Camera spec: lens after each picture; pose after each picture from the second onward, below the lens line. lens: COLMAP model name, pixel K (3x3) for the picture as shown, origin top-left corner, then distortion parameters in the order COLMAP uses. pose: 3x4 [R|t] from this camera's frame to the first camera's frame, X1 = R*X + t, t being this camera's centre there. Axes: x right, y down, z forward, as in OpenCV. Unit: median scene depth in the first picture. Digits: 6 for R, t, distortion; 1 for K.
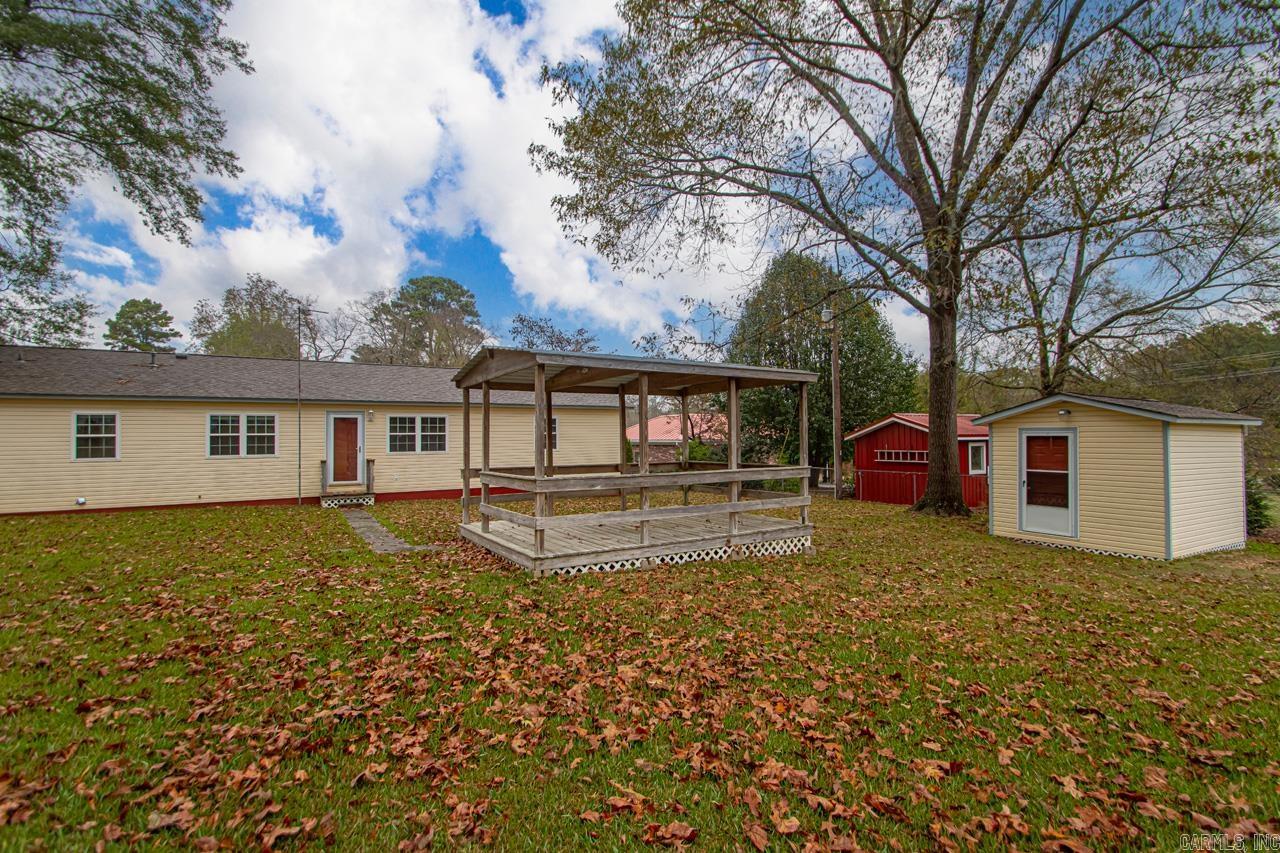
lens RADIAL K [[596.3, 0, 657.7], [0, 596.3, 429.7], [0, 0, 1]] dist [0.011156, -0.012685]
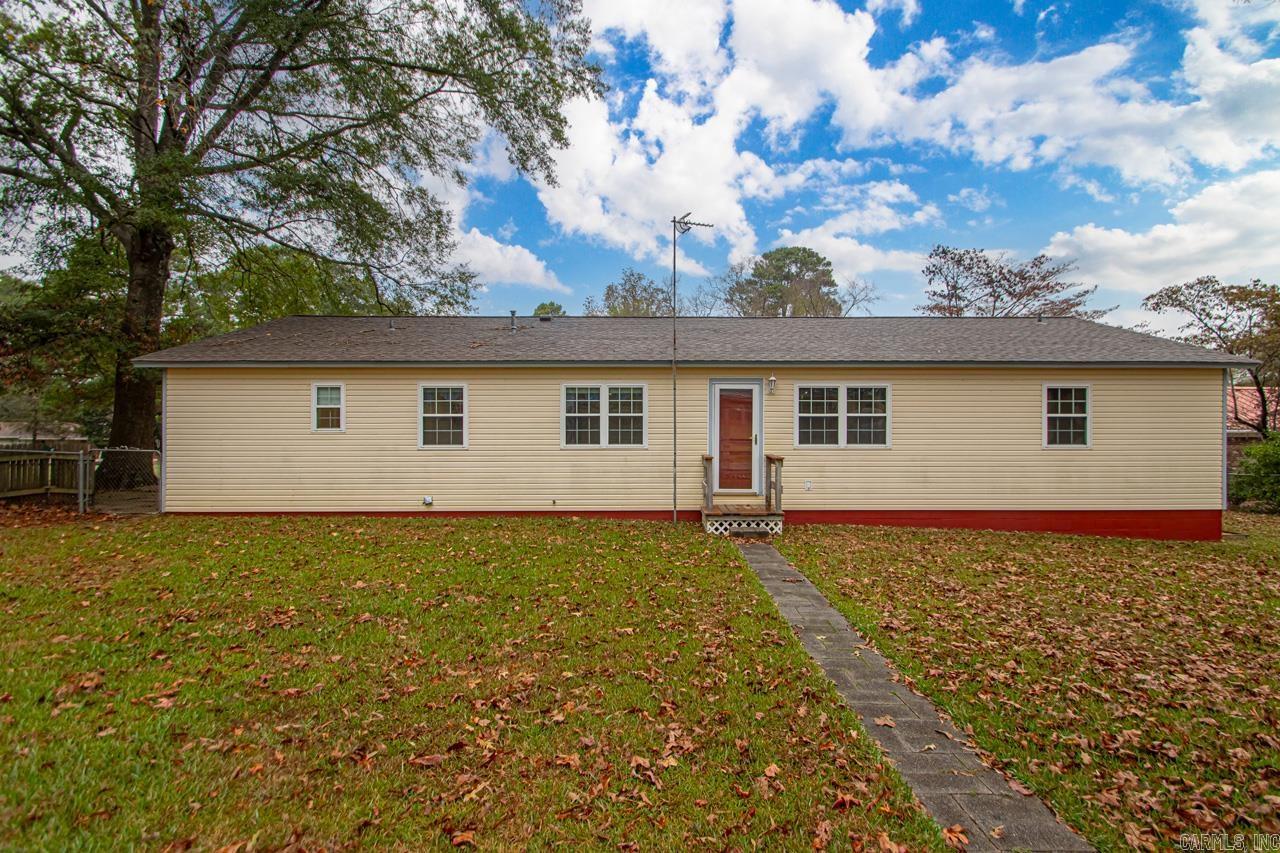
lens RADIAL K [[596.3, 0, 641.3], [0, 596.3, 423.6], [0, 0, 1]] dist [0.011156, -0.012685]
pose [[0.840032, 0.010472, -0.542435, -0.268947], [-0.001629, 0.999858, 0.016781, 0.006230], [0.542534, -0.013213, 0.839930, 0.421291]]
